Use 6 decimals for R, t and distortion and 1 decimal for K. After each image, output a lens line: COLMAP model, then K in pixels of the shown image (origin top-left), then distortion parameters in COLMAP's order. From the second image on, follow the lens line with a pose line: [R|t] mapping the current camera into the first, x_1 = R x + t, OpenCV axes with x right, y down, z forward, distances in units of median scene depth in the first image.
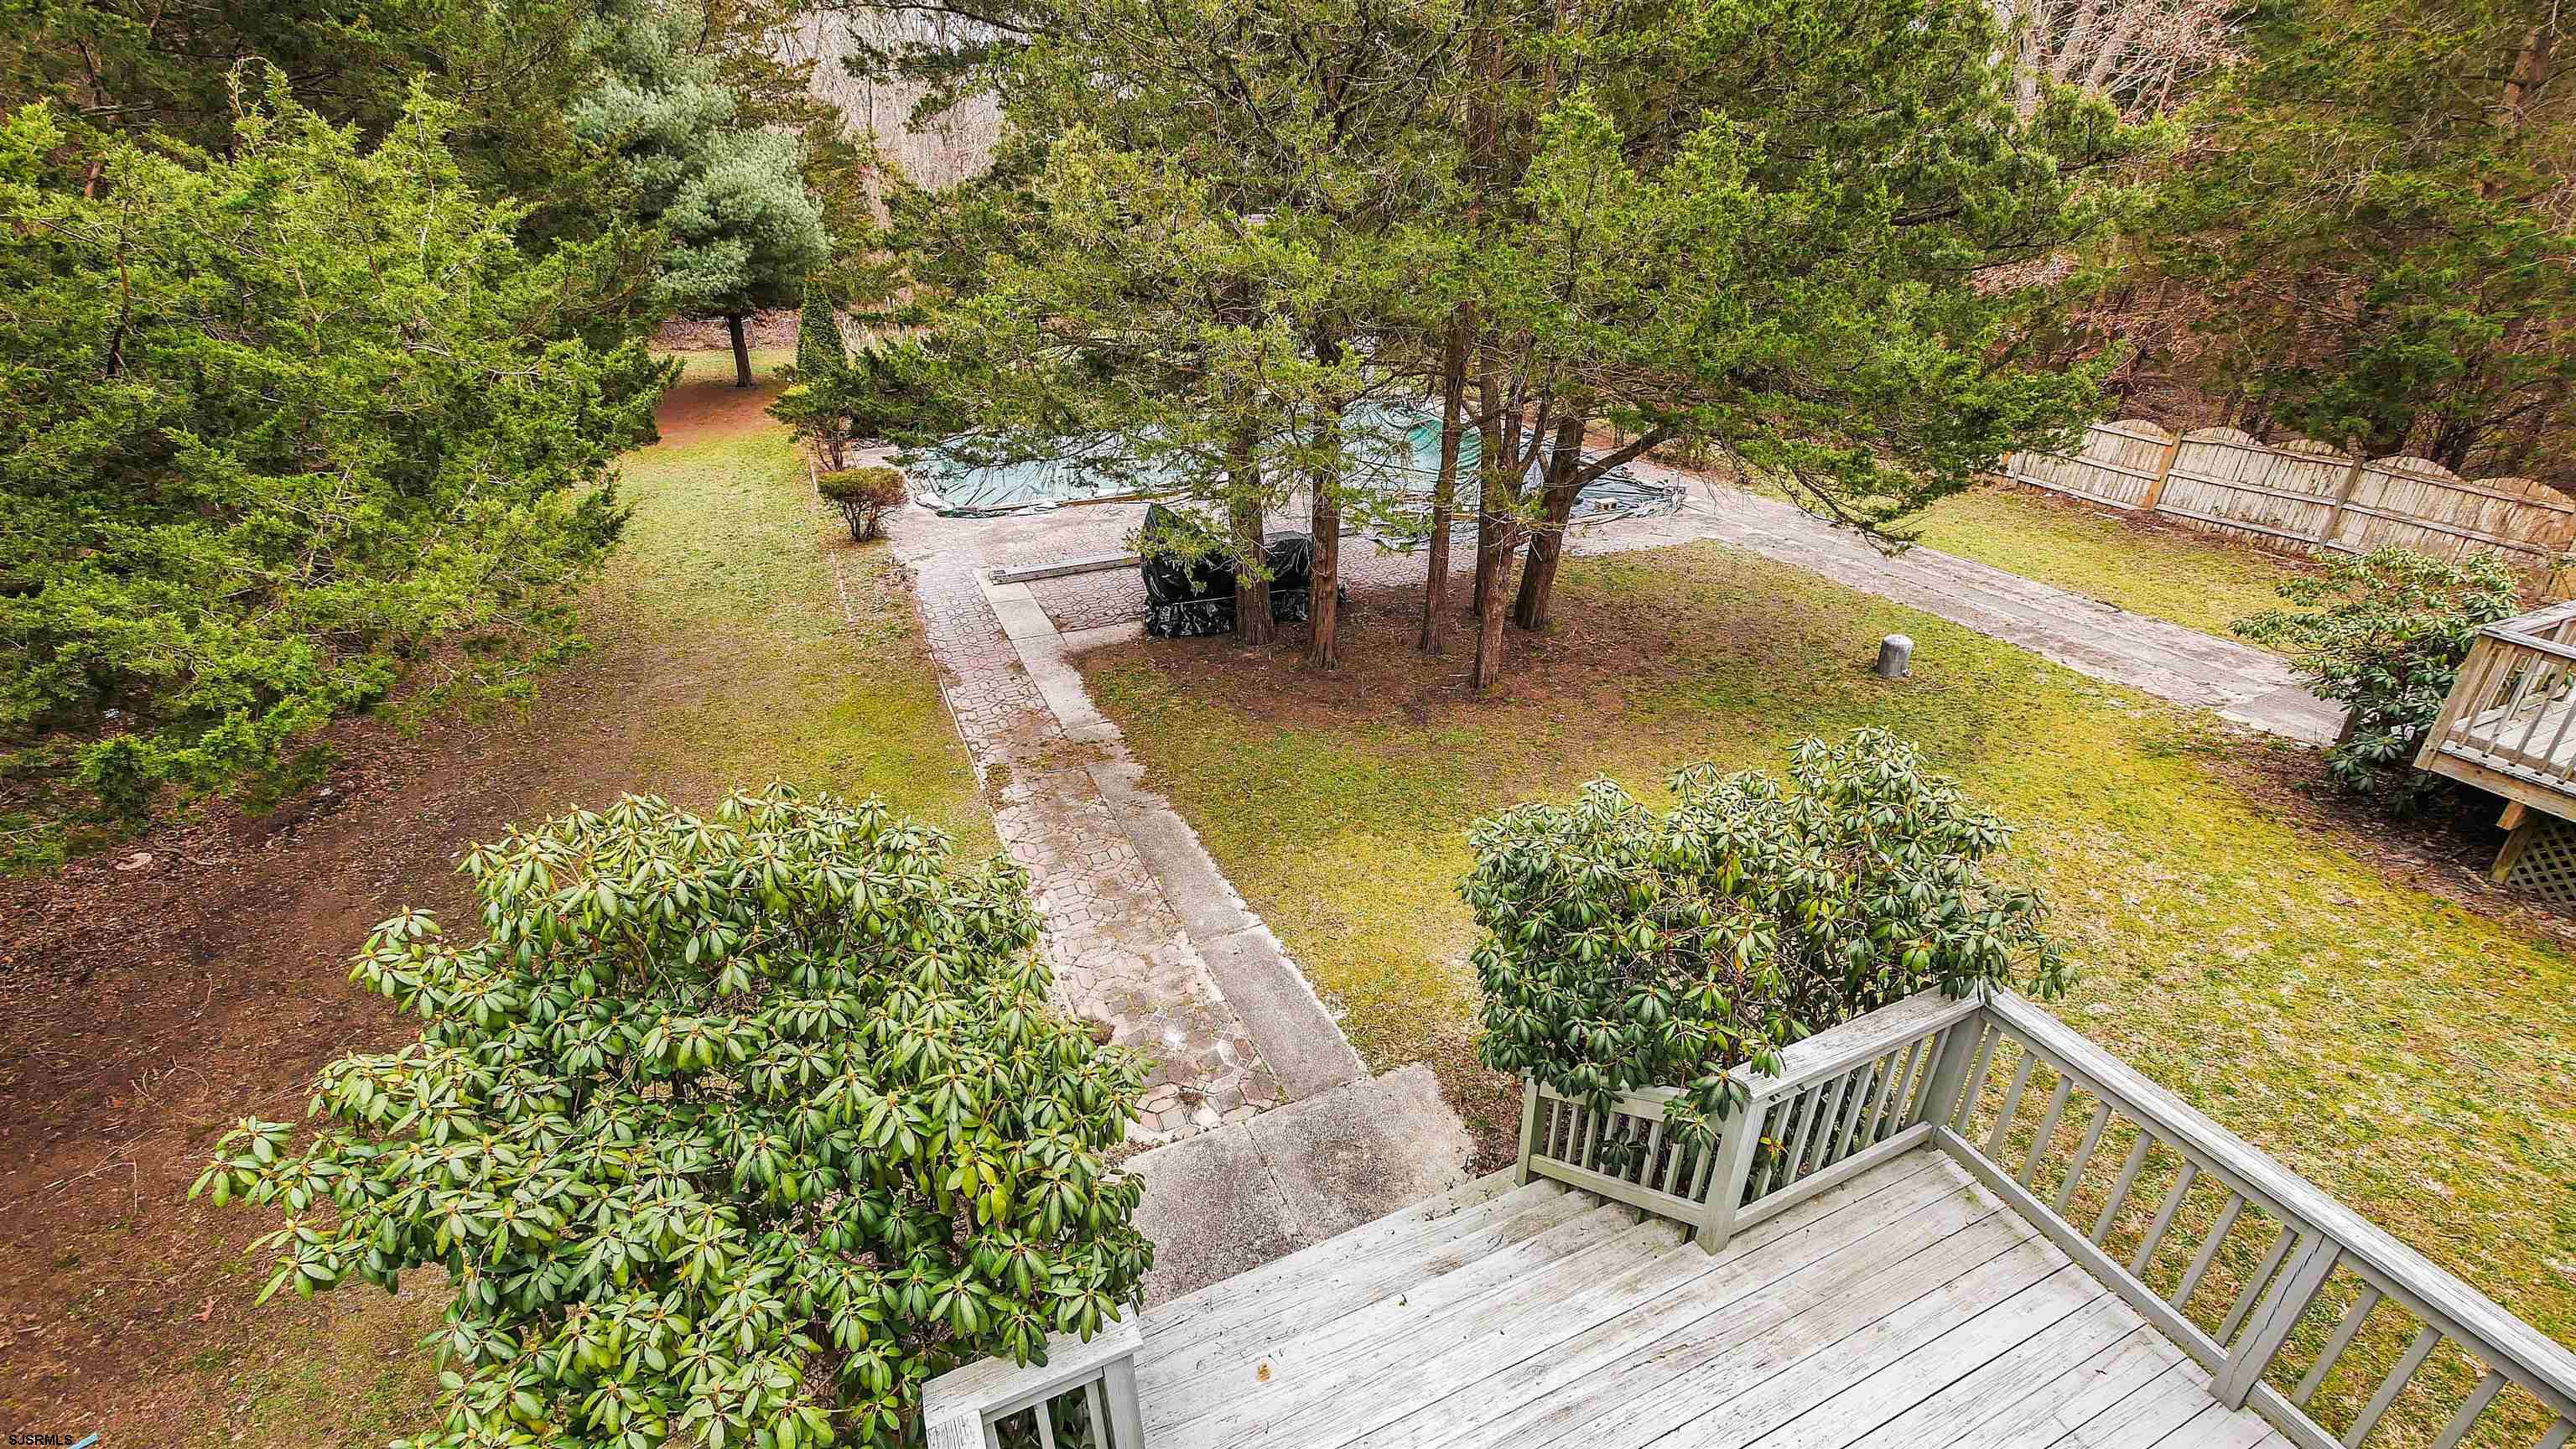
lens RADIAL K [[1059.9, 0, 1293.1], [0, 1059.9, 719.4], [0, 0, 1]] dist [-0.008507, 0.000234]
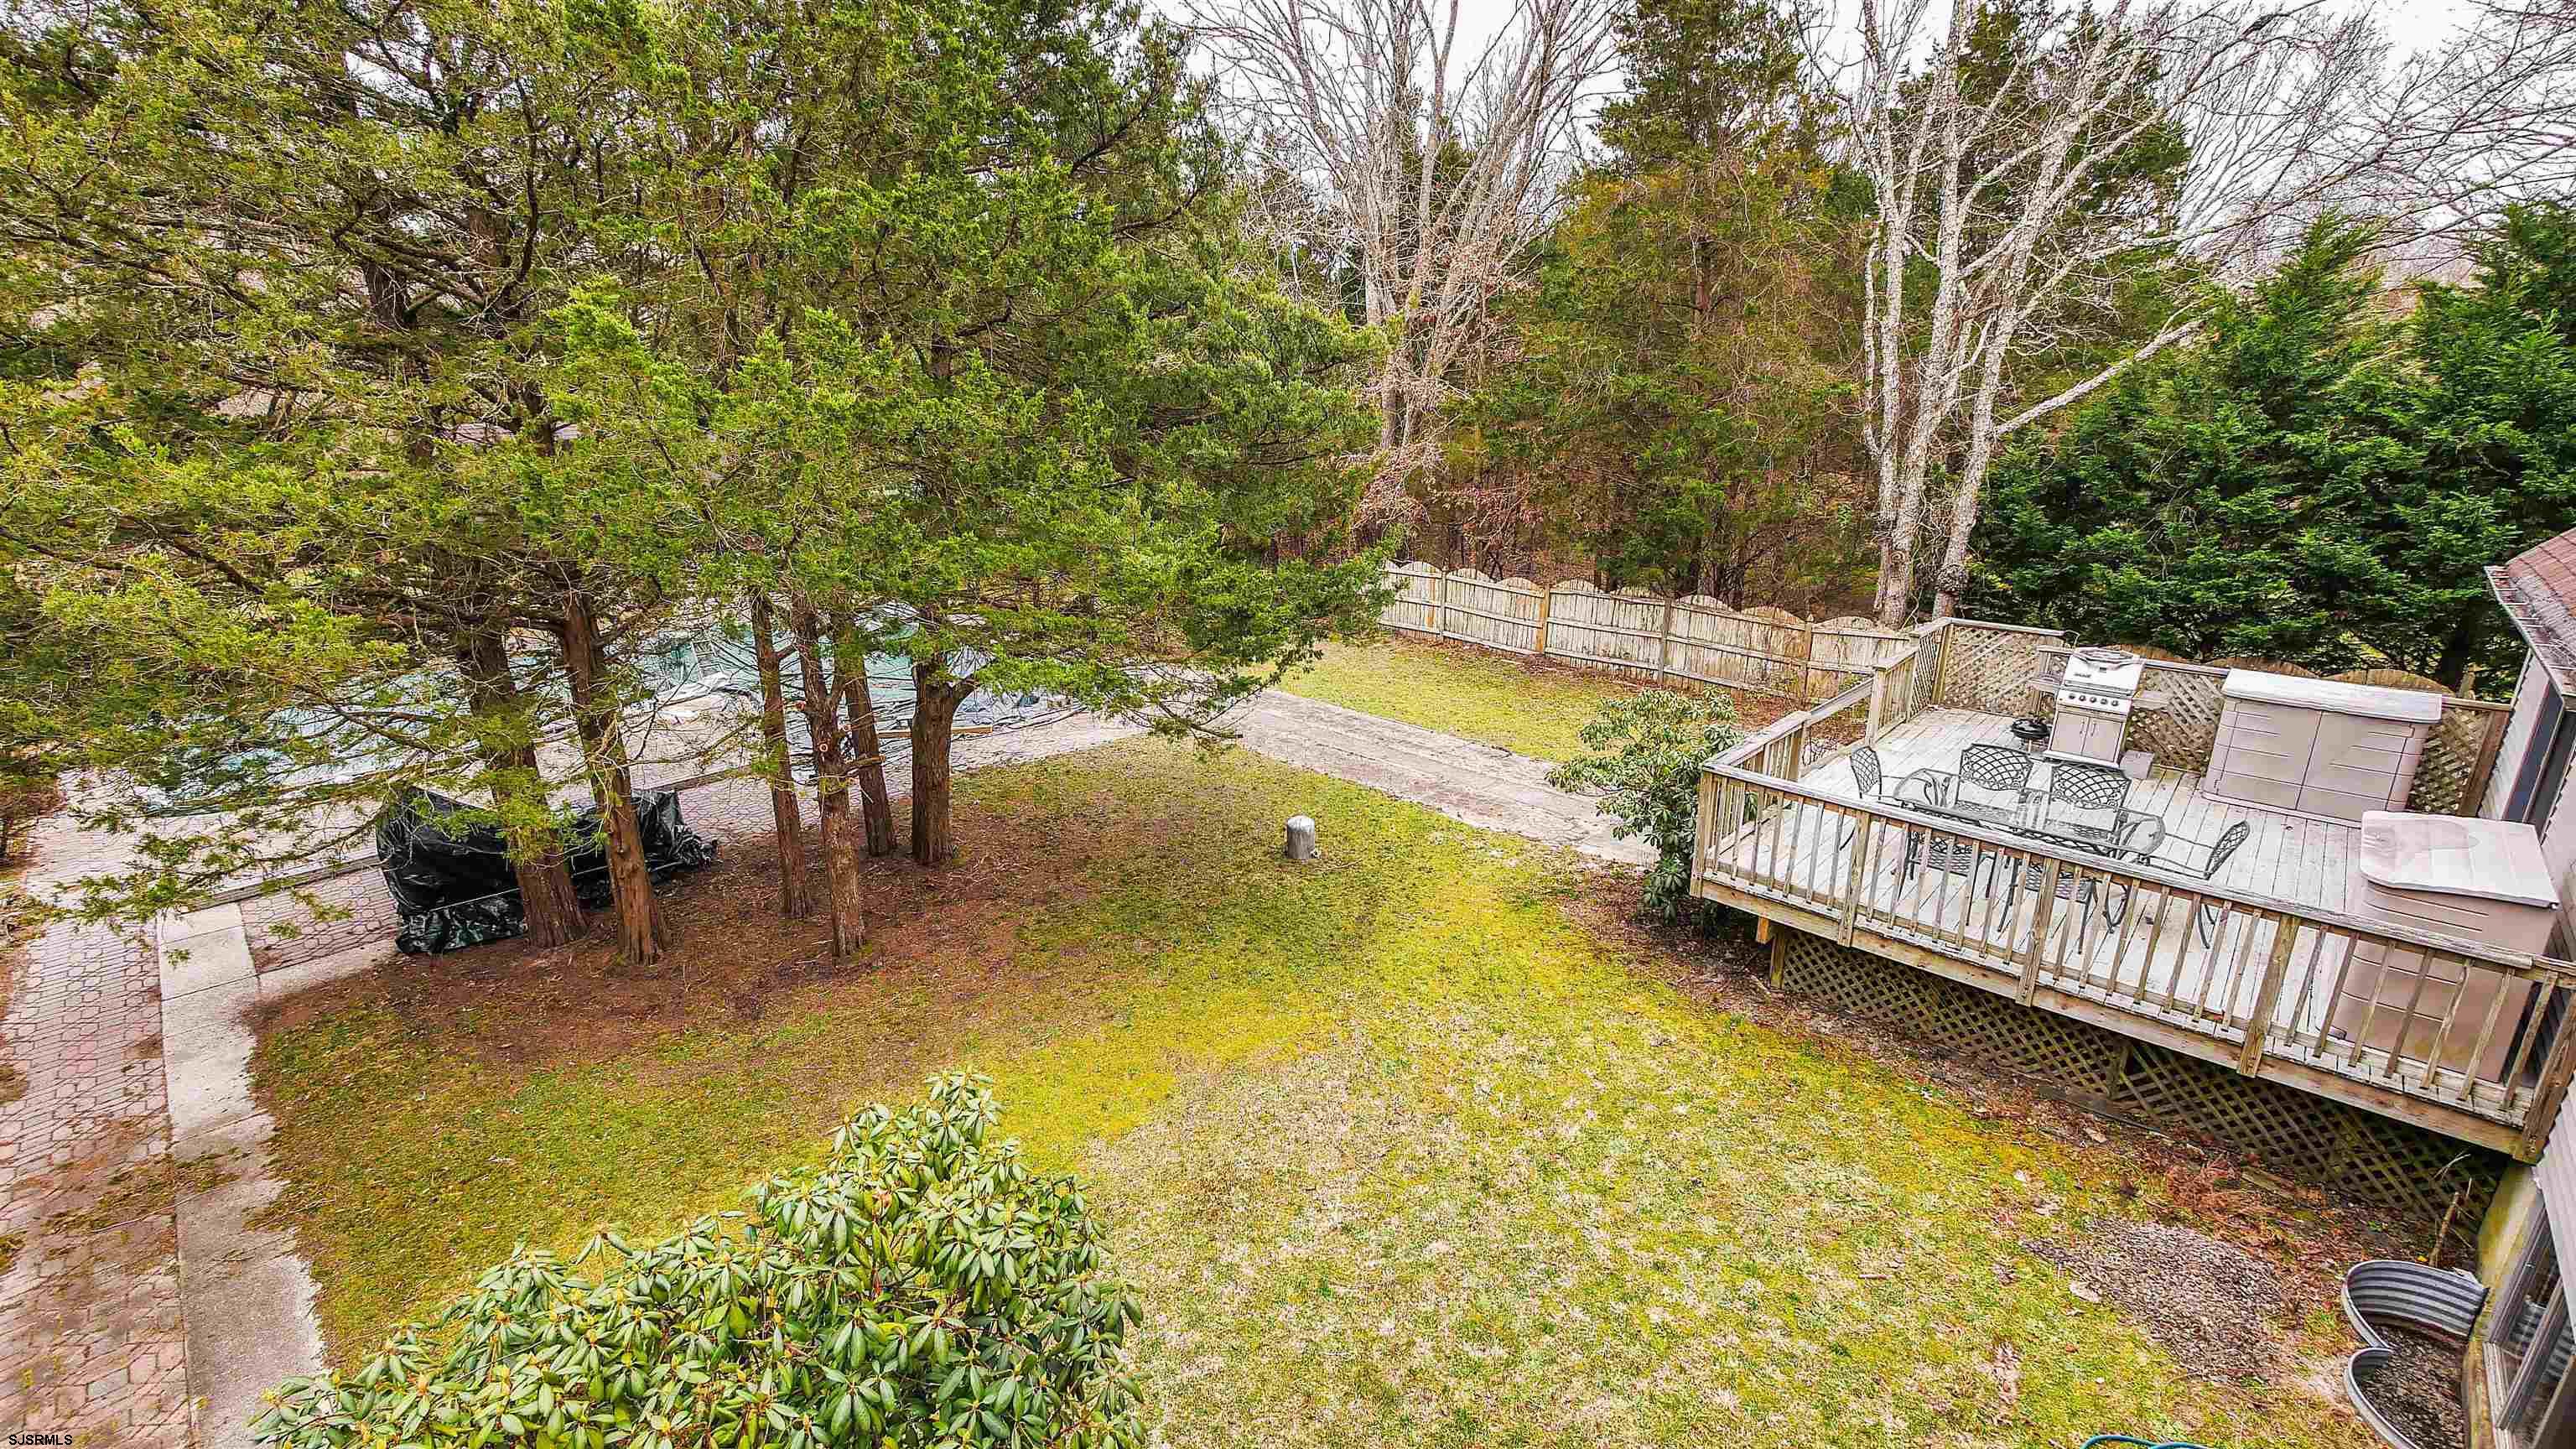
lens RADIAL K [[1059.9, 0, 1302.6], [0, 1059.9, 721.8], [0, 0, 1]] dist [-0.008507, 0.000234]
pose [[0.922548, -0.116588, 0.367848, 0.221285], [0.173780, 0.976653, -0.126289, -0.040837], [-0.344536, 0.180432, 0.921270, 0.074578]]
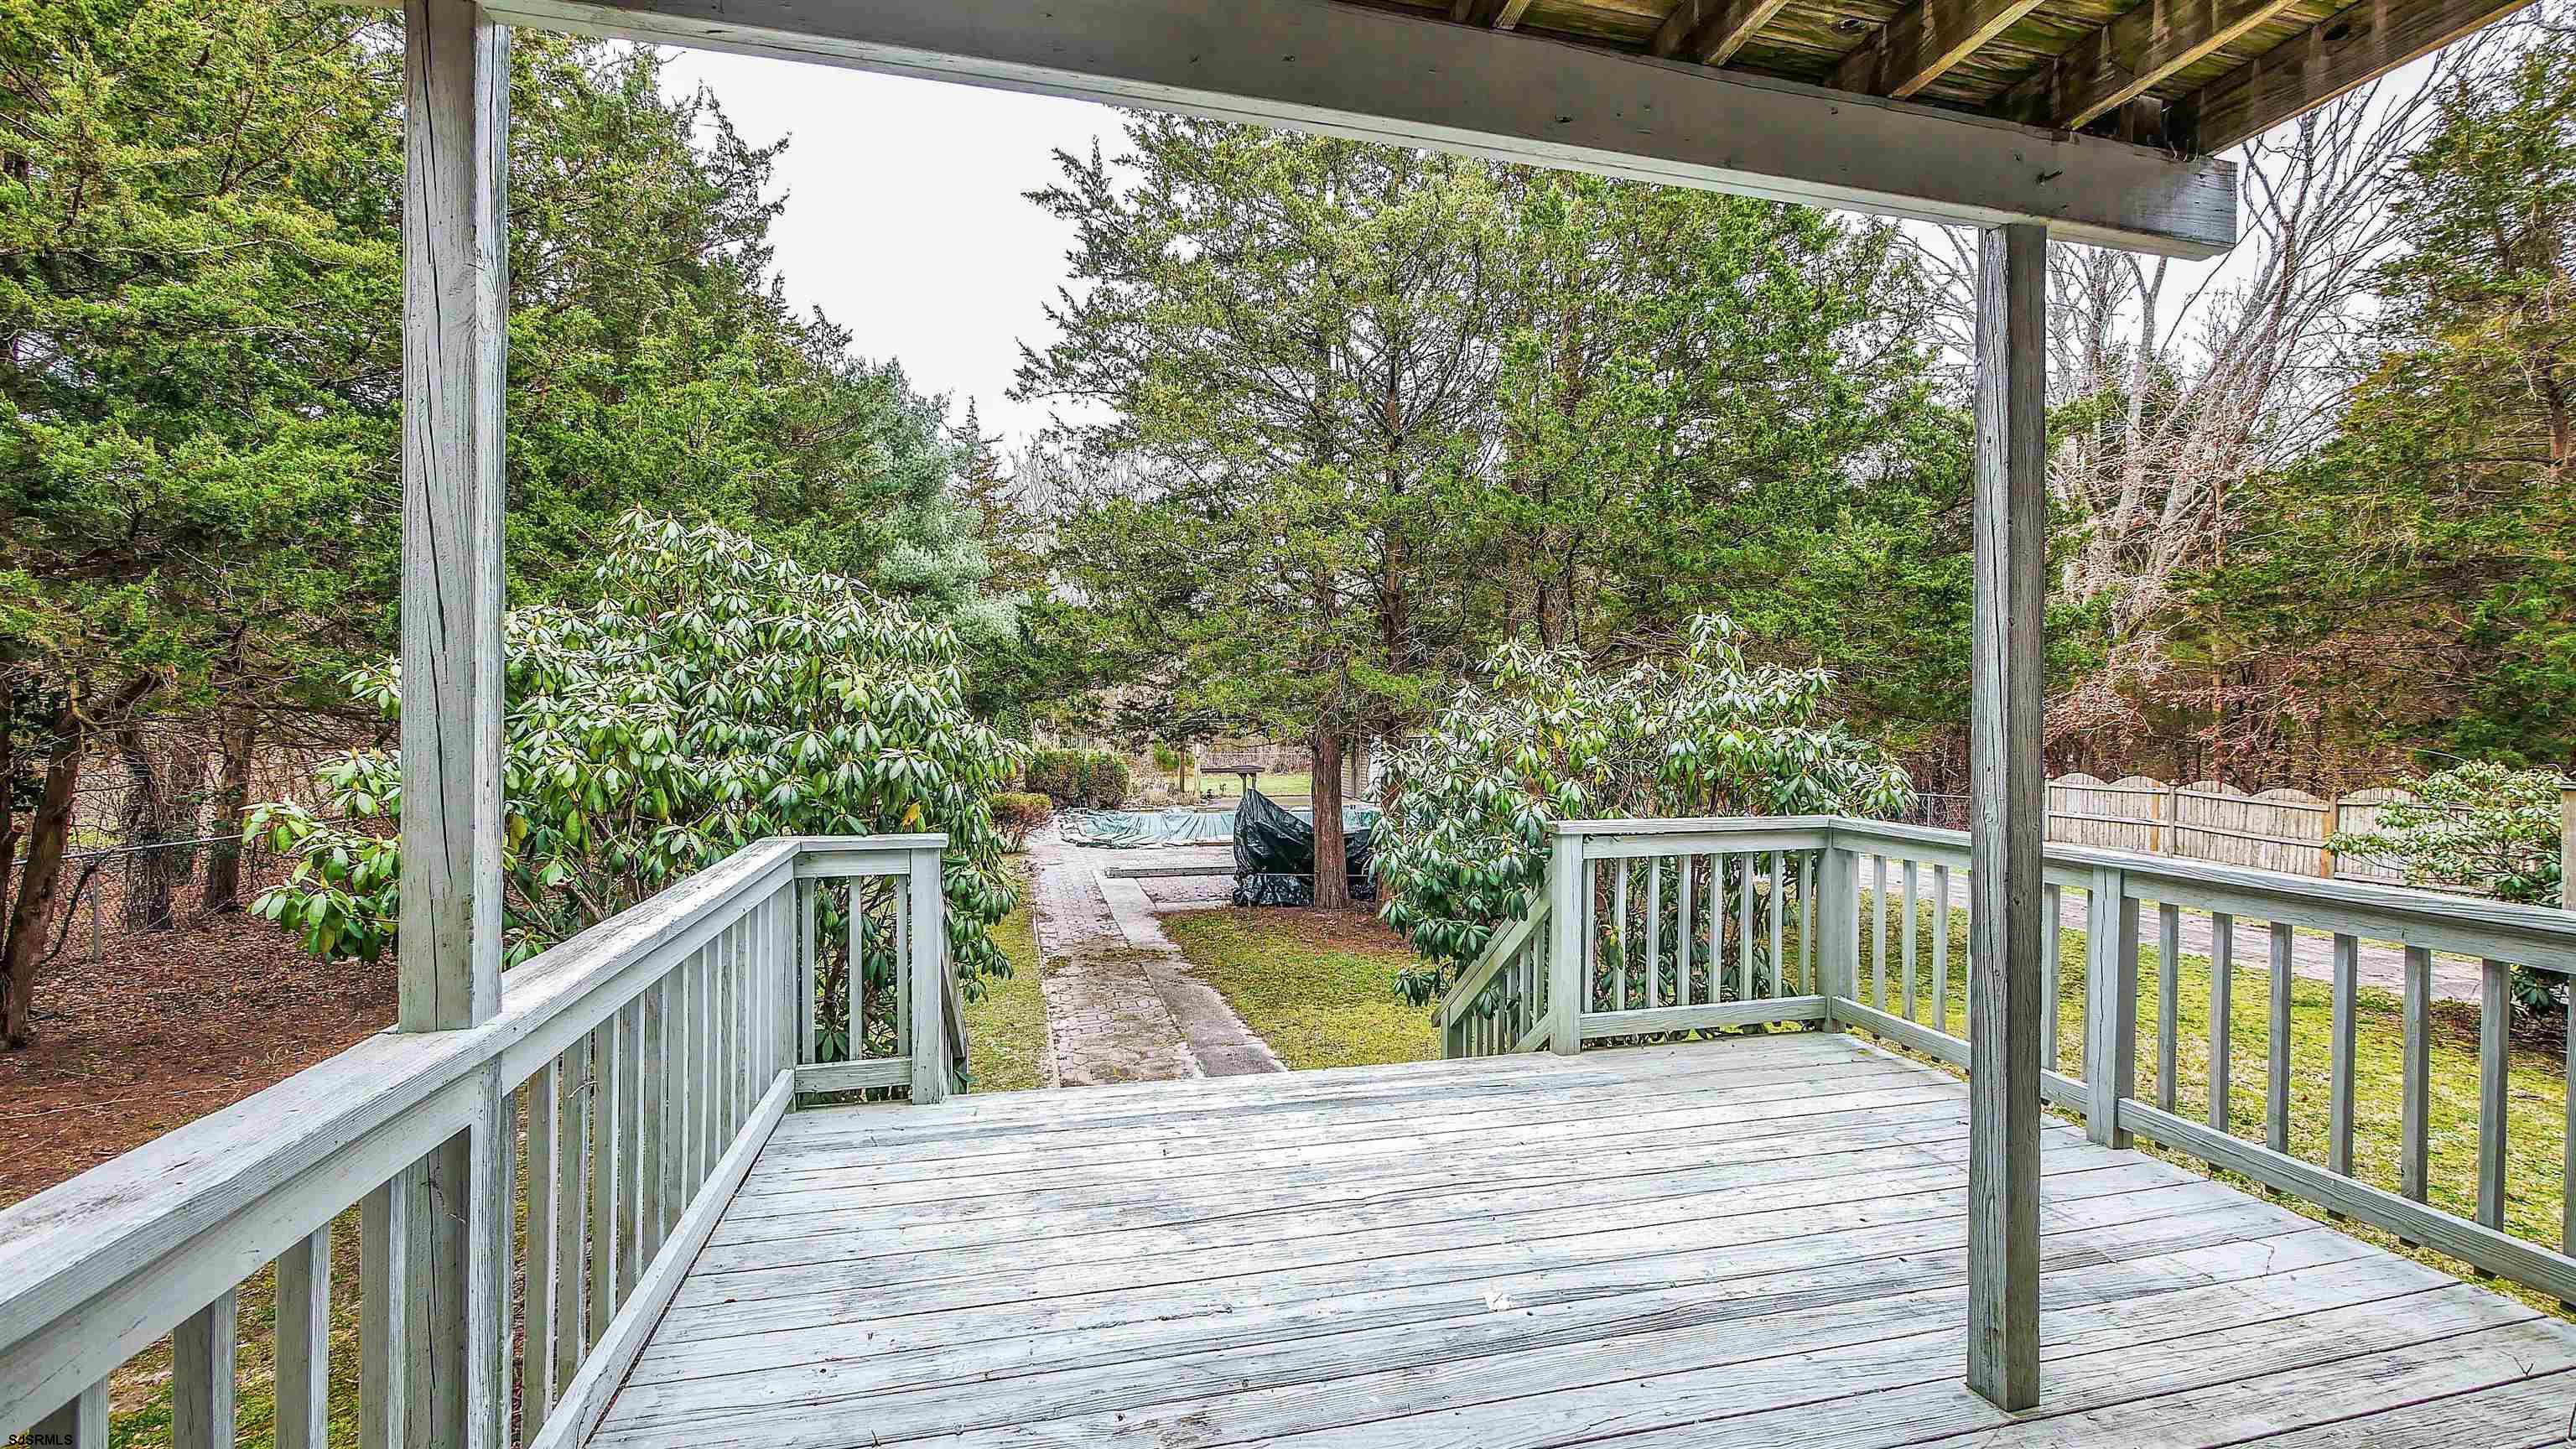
lens RADIAL K [[1059.9, 0, 1286.6], [0, 1059.9, 716.7], [0, 0, 1]] dist [-0.008507, 0.000234]
pose [[0.985188, 0.015559, -0.170769, 0.106404], [-0.089938, 0.894786, -0.437342, 0.236763], [0.145998, 0.446223, 0.882932, -0.011666]]
